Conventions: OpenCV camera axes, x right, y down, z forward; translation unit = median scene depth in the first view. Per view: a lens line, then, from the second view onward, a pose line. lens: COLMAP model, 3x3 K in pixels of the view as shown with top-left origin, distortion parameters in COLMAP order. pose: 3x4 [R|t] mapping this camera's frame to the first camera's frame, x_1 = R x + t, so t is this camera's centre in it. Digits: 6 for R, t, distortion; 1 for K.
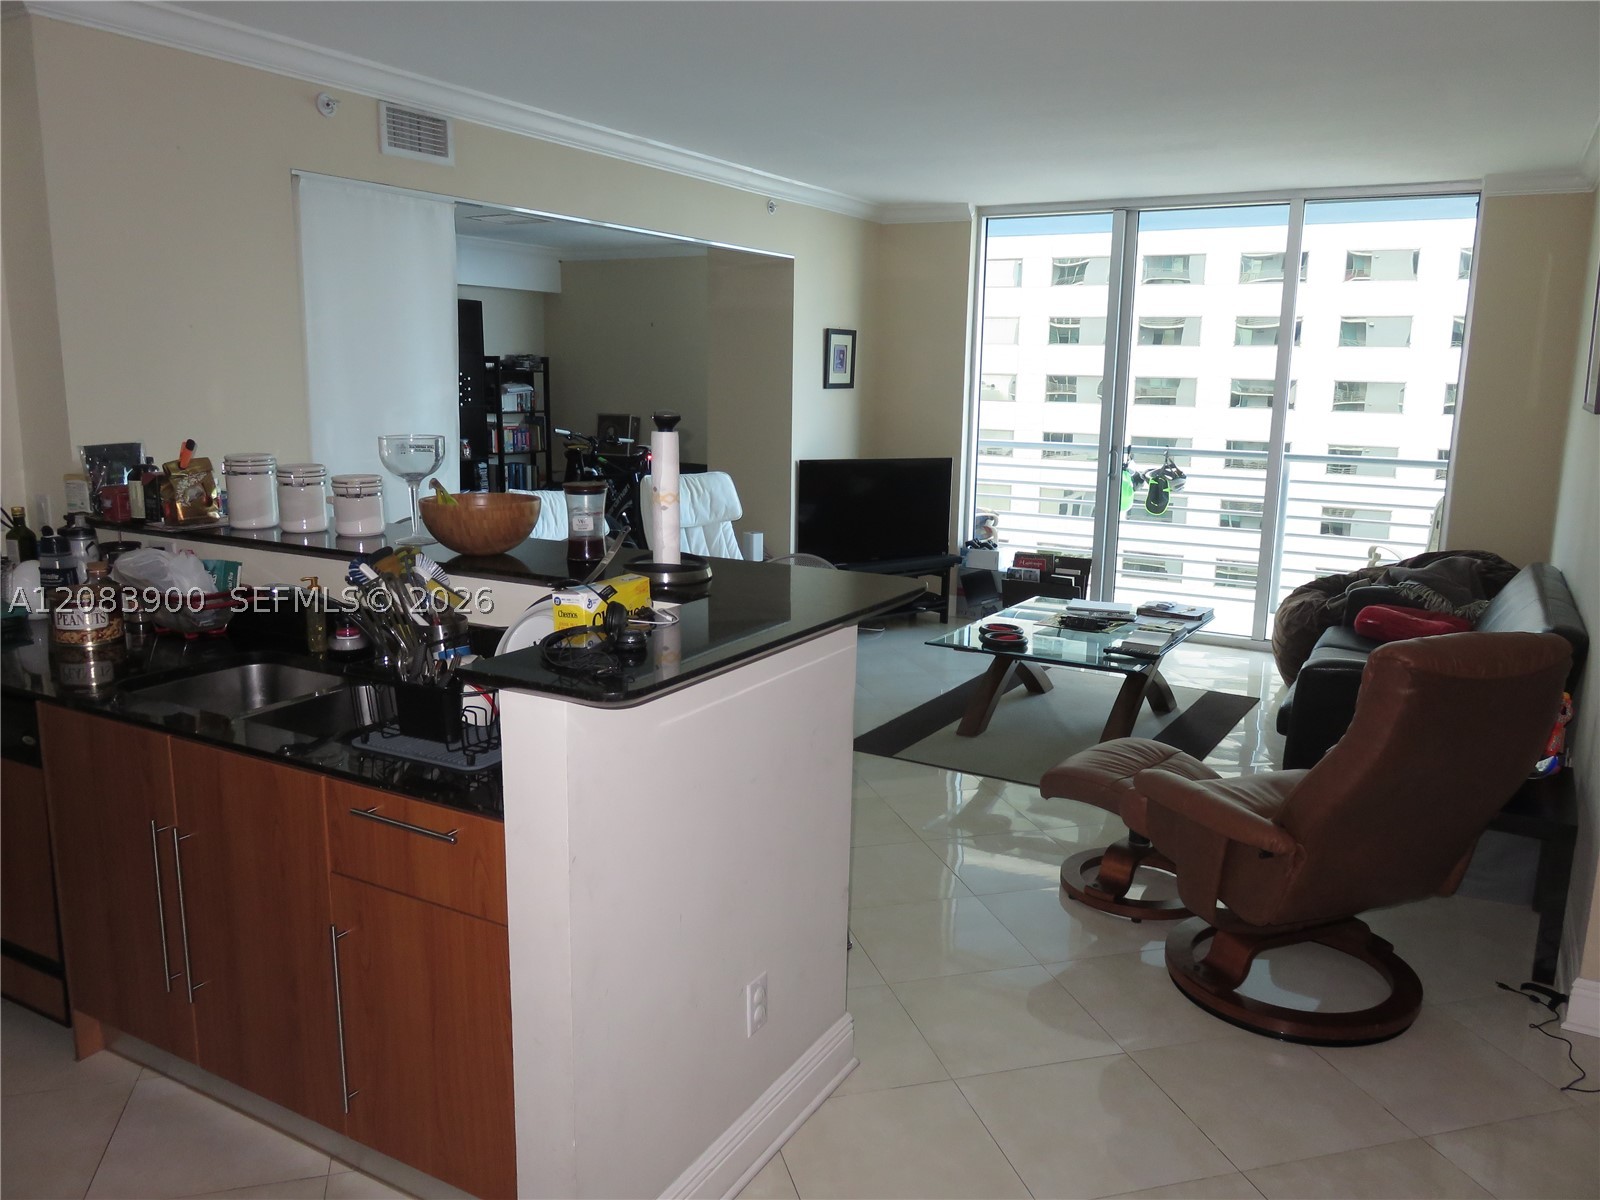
lens RADIAL K [[1201.4, 0, 799.7], [0, 1201.4, 599.8], [0, 0, 1]] dist [-0.010489, 0.004285]
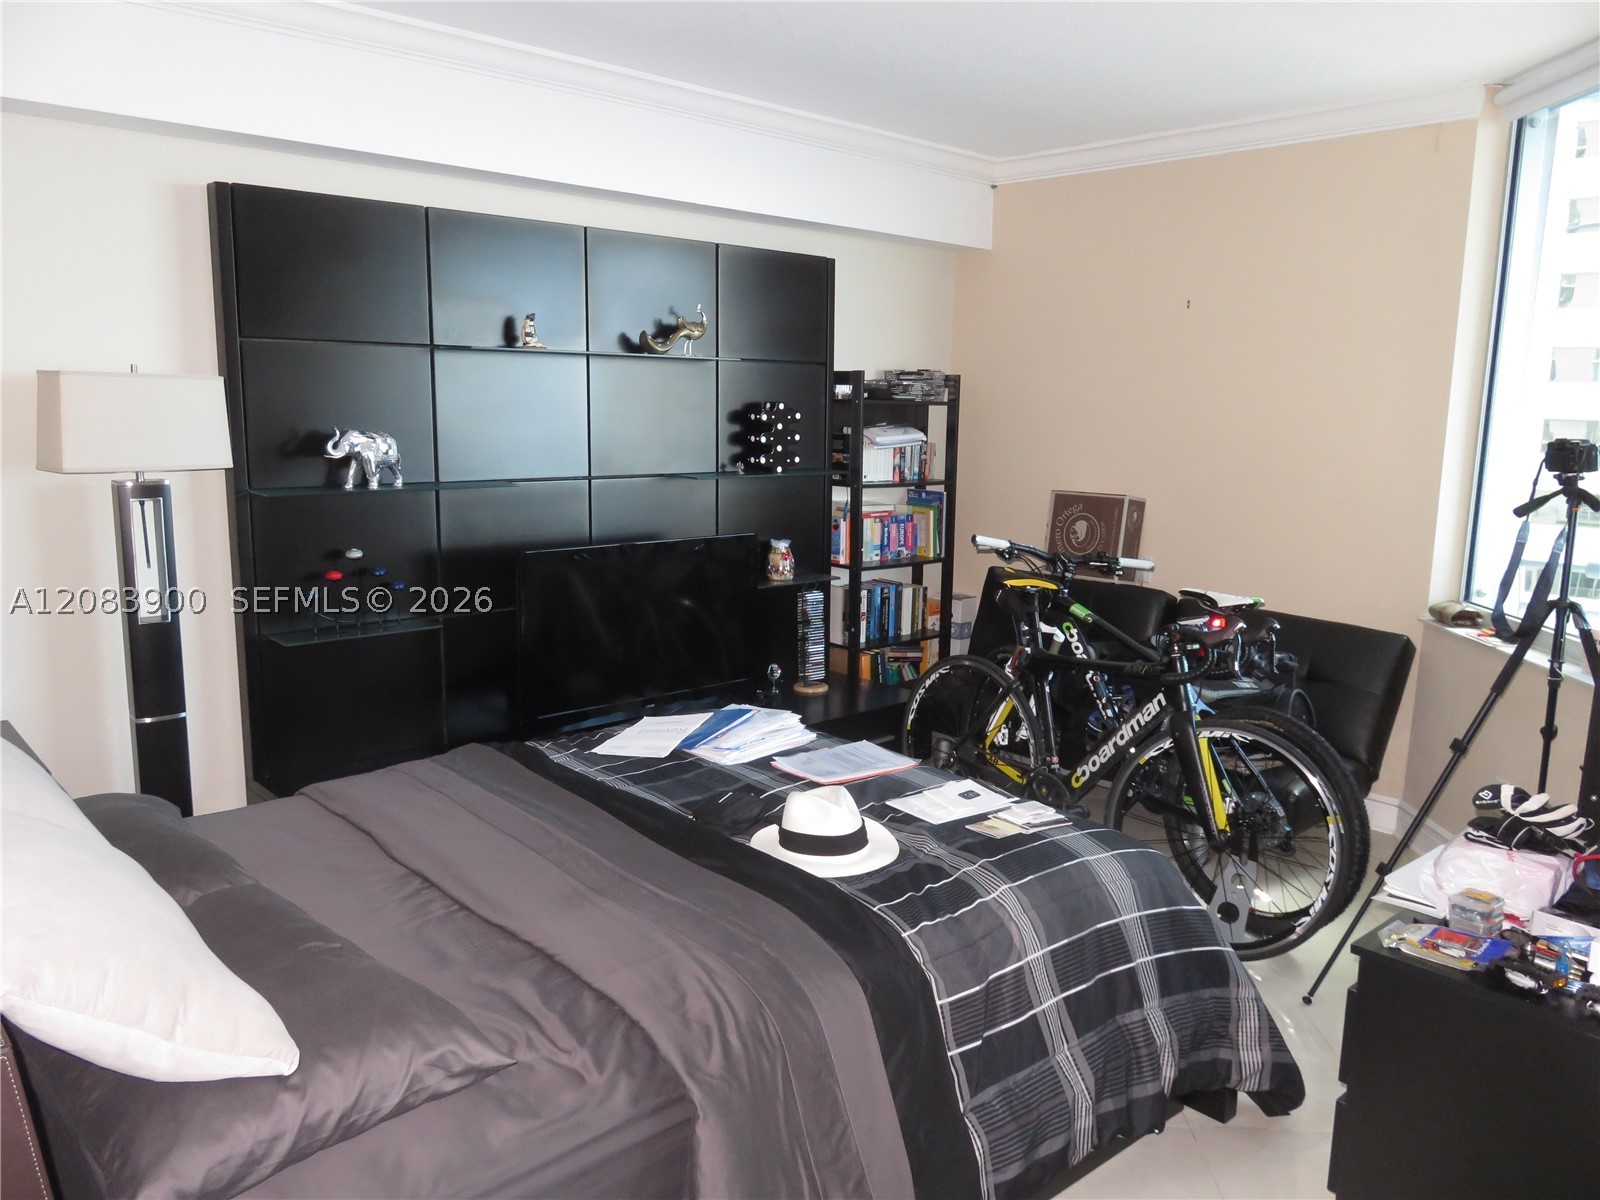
lens RADIAL K [[1201.4, 0, 794.3], [0, 1201.4, 603.3], [0, 0, 1]] dist [-0.010489, 0.004285]
pose [[0.951625, 0.056728, -0.301981, -0.389124], [-0.065673, 0.997650, -0.019541, -0.305277], [0.300162, 0.038428, 0.953114, 1.660322]]
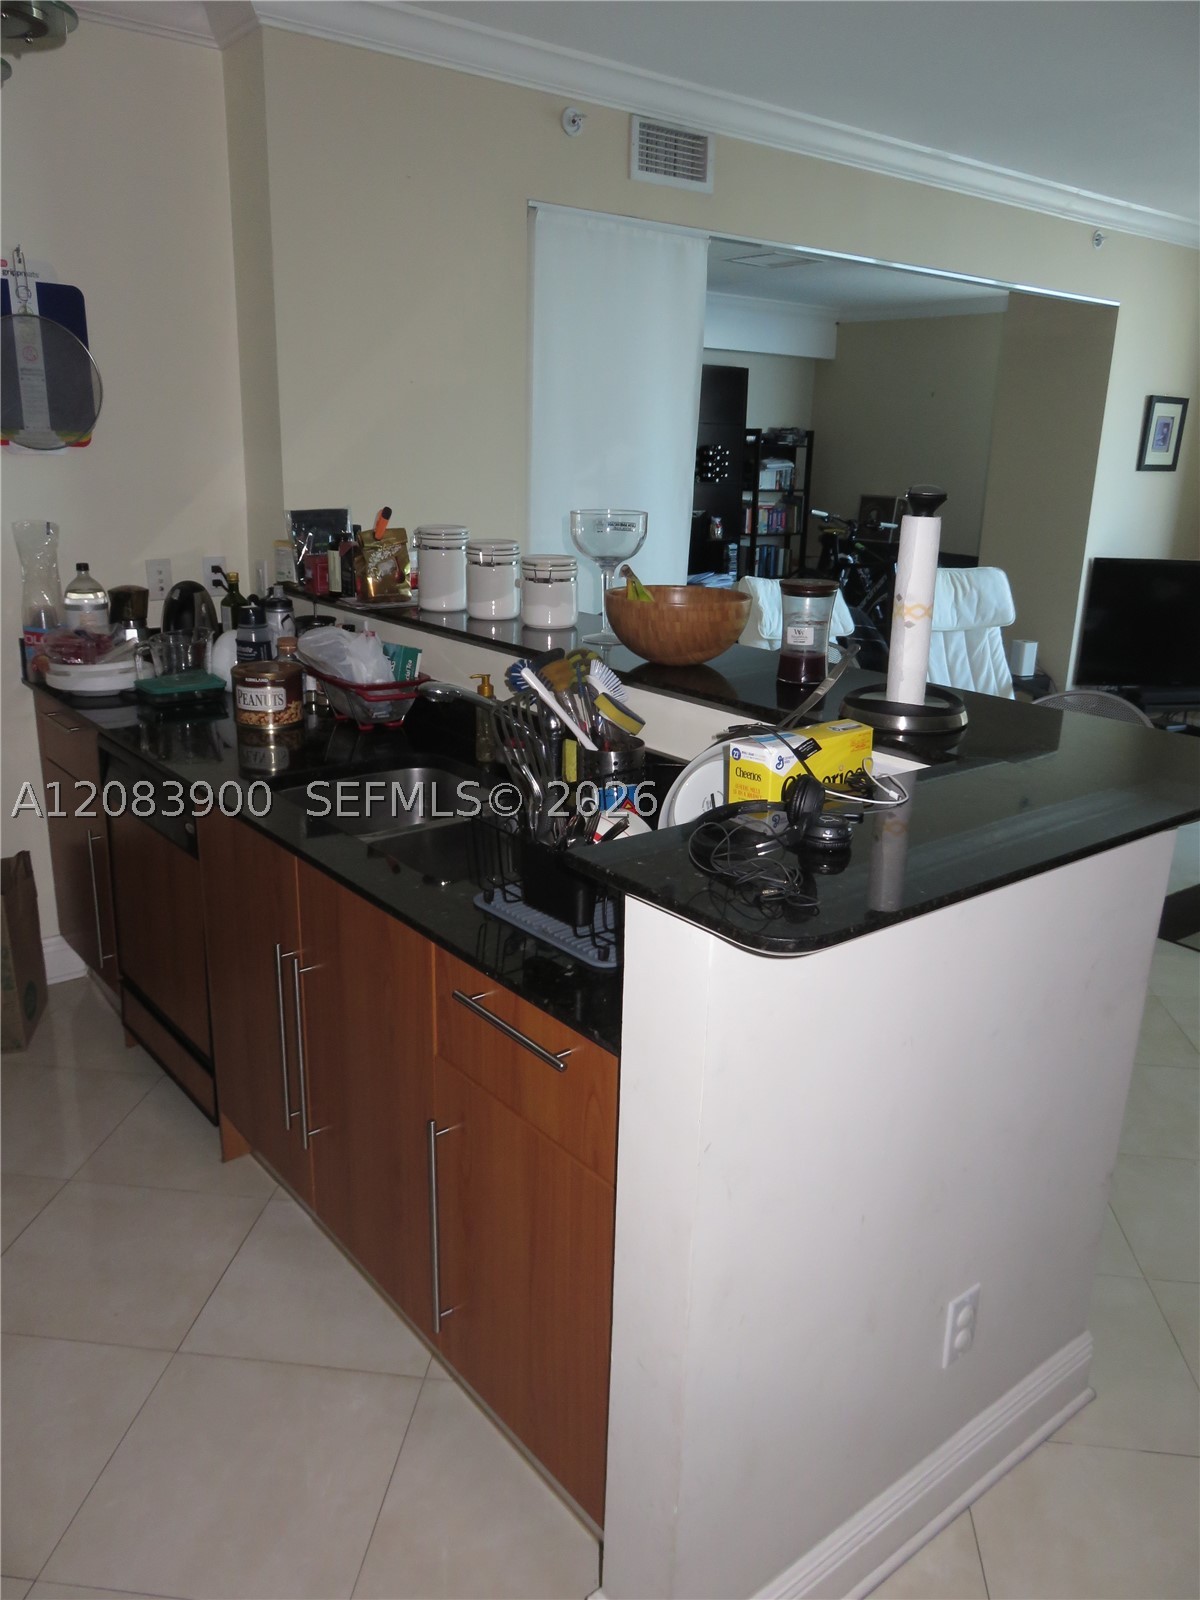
lens RADIAL K [[1201.4, 0, 600.3], [0, 1201.4, 805.1], [0, 0, 1]] dist [-0.010489, 0.004285]
pose [[0.929273, 0.117958, -0.350055, -0.015712], [-0.082801, 0.990046, 0.113809, -0.027117], [0.359995, -0.076774, 0.929790, 0.195859]]
